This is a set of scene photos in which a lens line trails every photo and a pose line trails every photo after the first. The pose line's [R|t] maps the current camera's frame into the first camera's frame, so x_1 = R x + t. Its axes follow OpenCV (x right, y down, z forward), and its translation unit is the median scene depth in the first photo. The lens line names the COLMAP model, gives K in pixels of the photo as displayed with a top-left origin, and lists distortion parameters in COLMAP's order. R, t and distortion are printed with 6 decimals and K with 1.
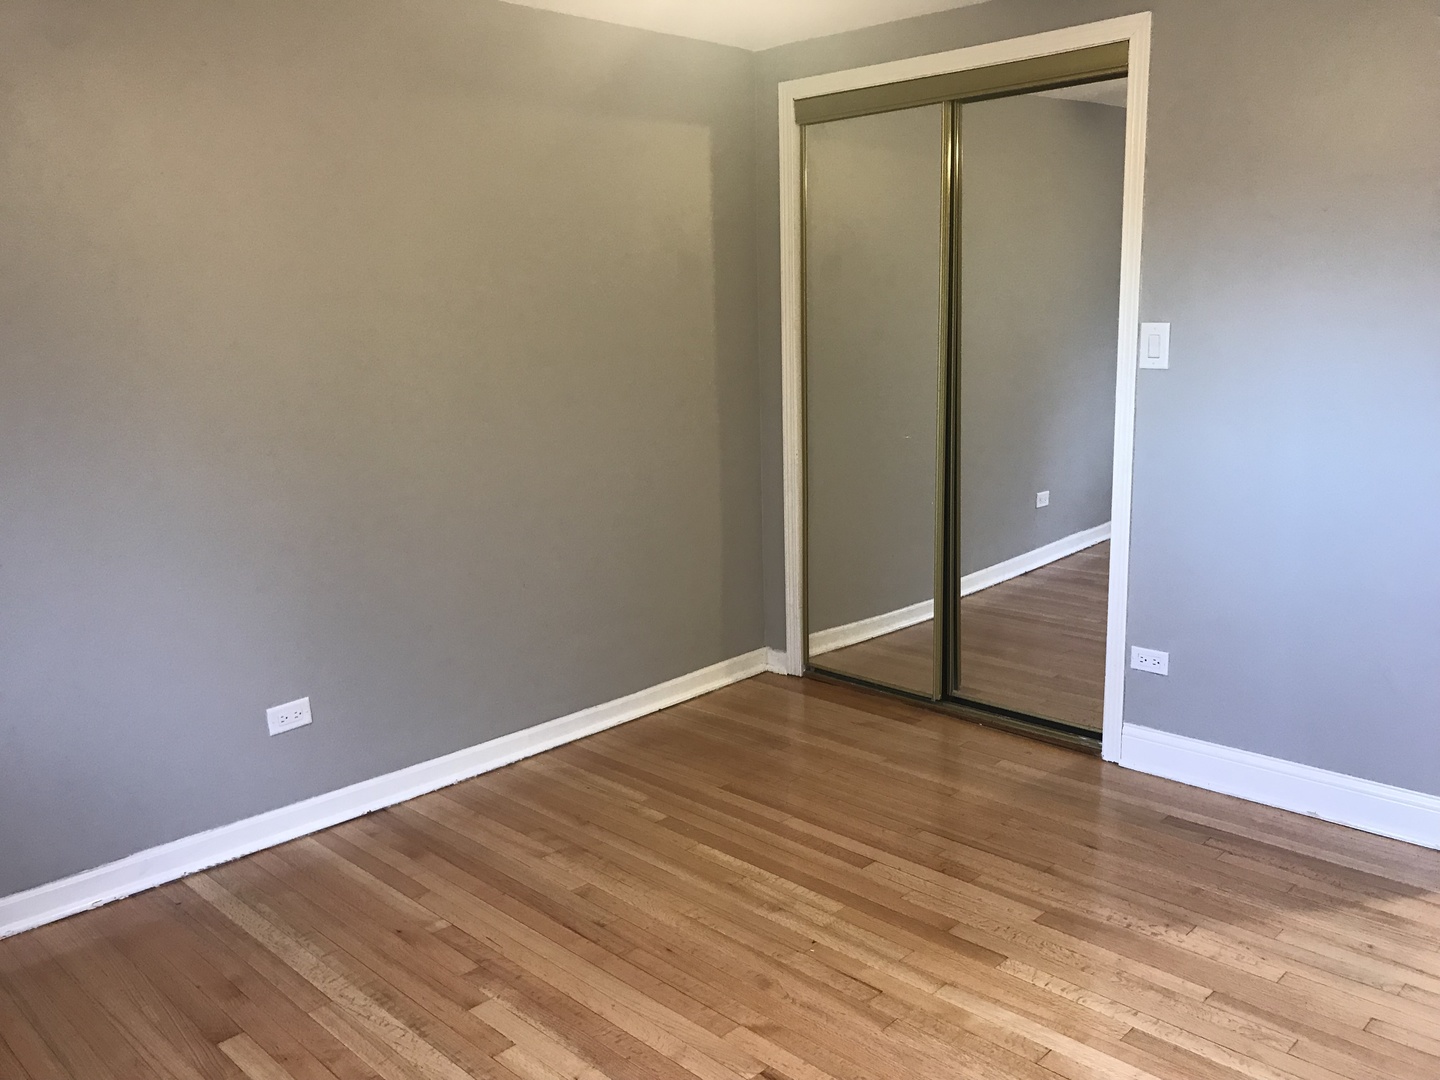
lens RADIAL K [[1186.6, 0, 720.0], [0, 1186.6, 540.0], [0, 0, 1]] dist [0.068230, -0.128905]
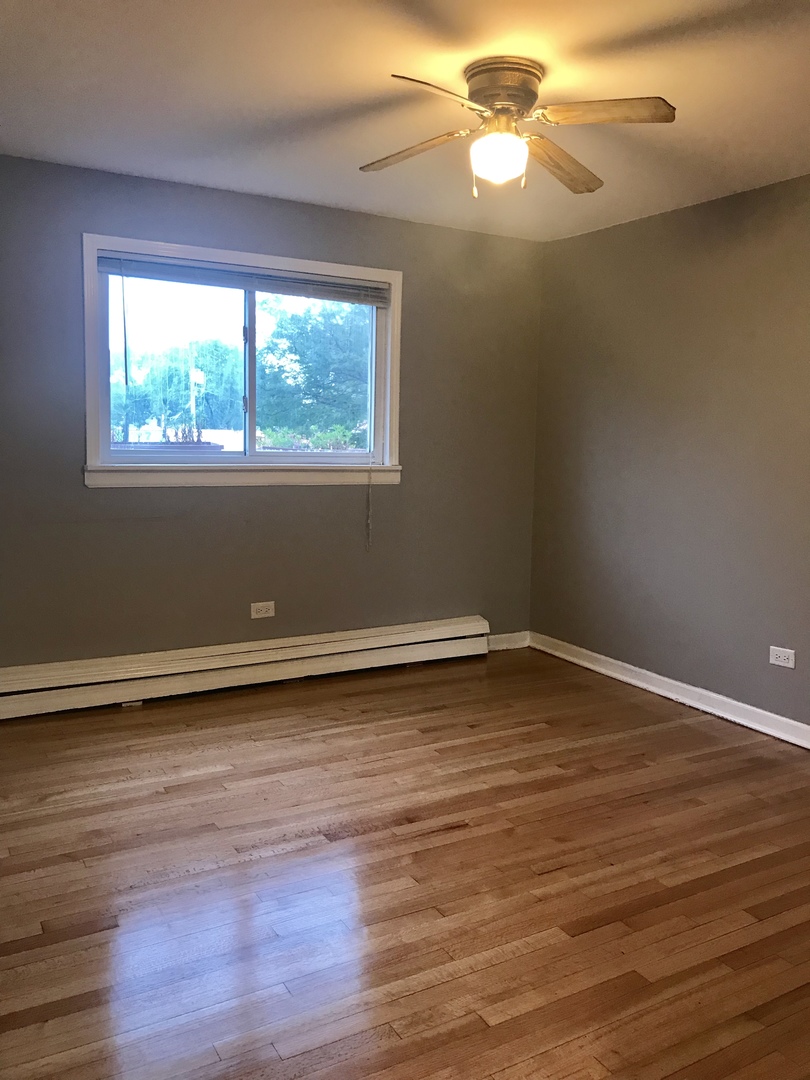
lens RADIAL K [[889.9, 0, 405.0], [0, 889.9, 540.0], [0, 0, 1]] dist [0.068230, -0.128905]
pose [[-0.265371, 0.135426, -0.954588, 0.985147], [-0.201017, 0.960556, 0.192155, -0.140988], [0.942958, 0.242881, -0.227681, 0.888082]]
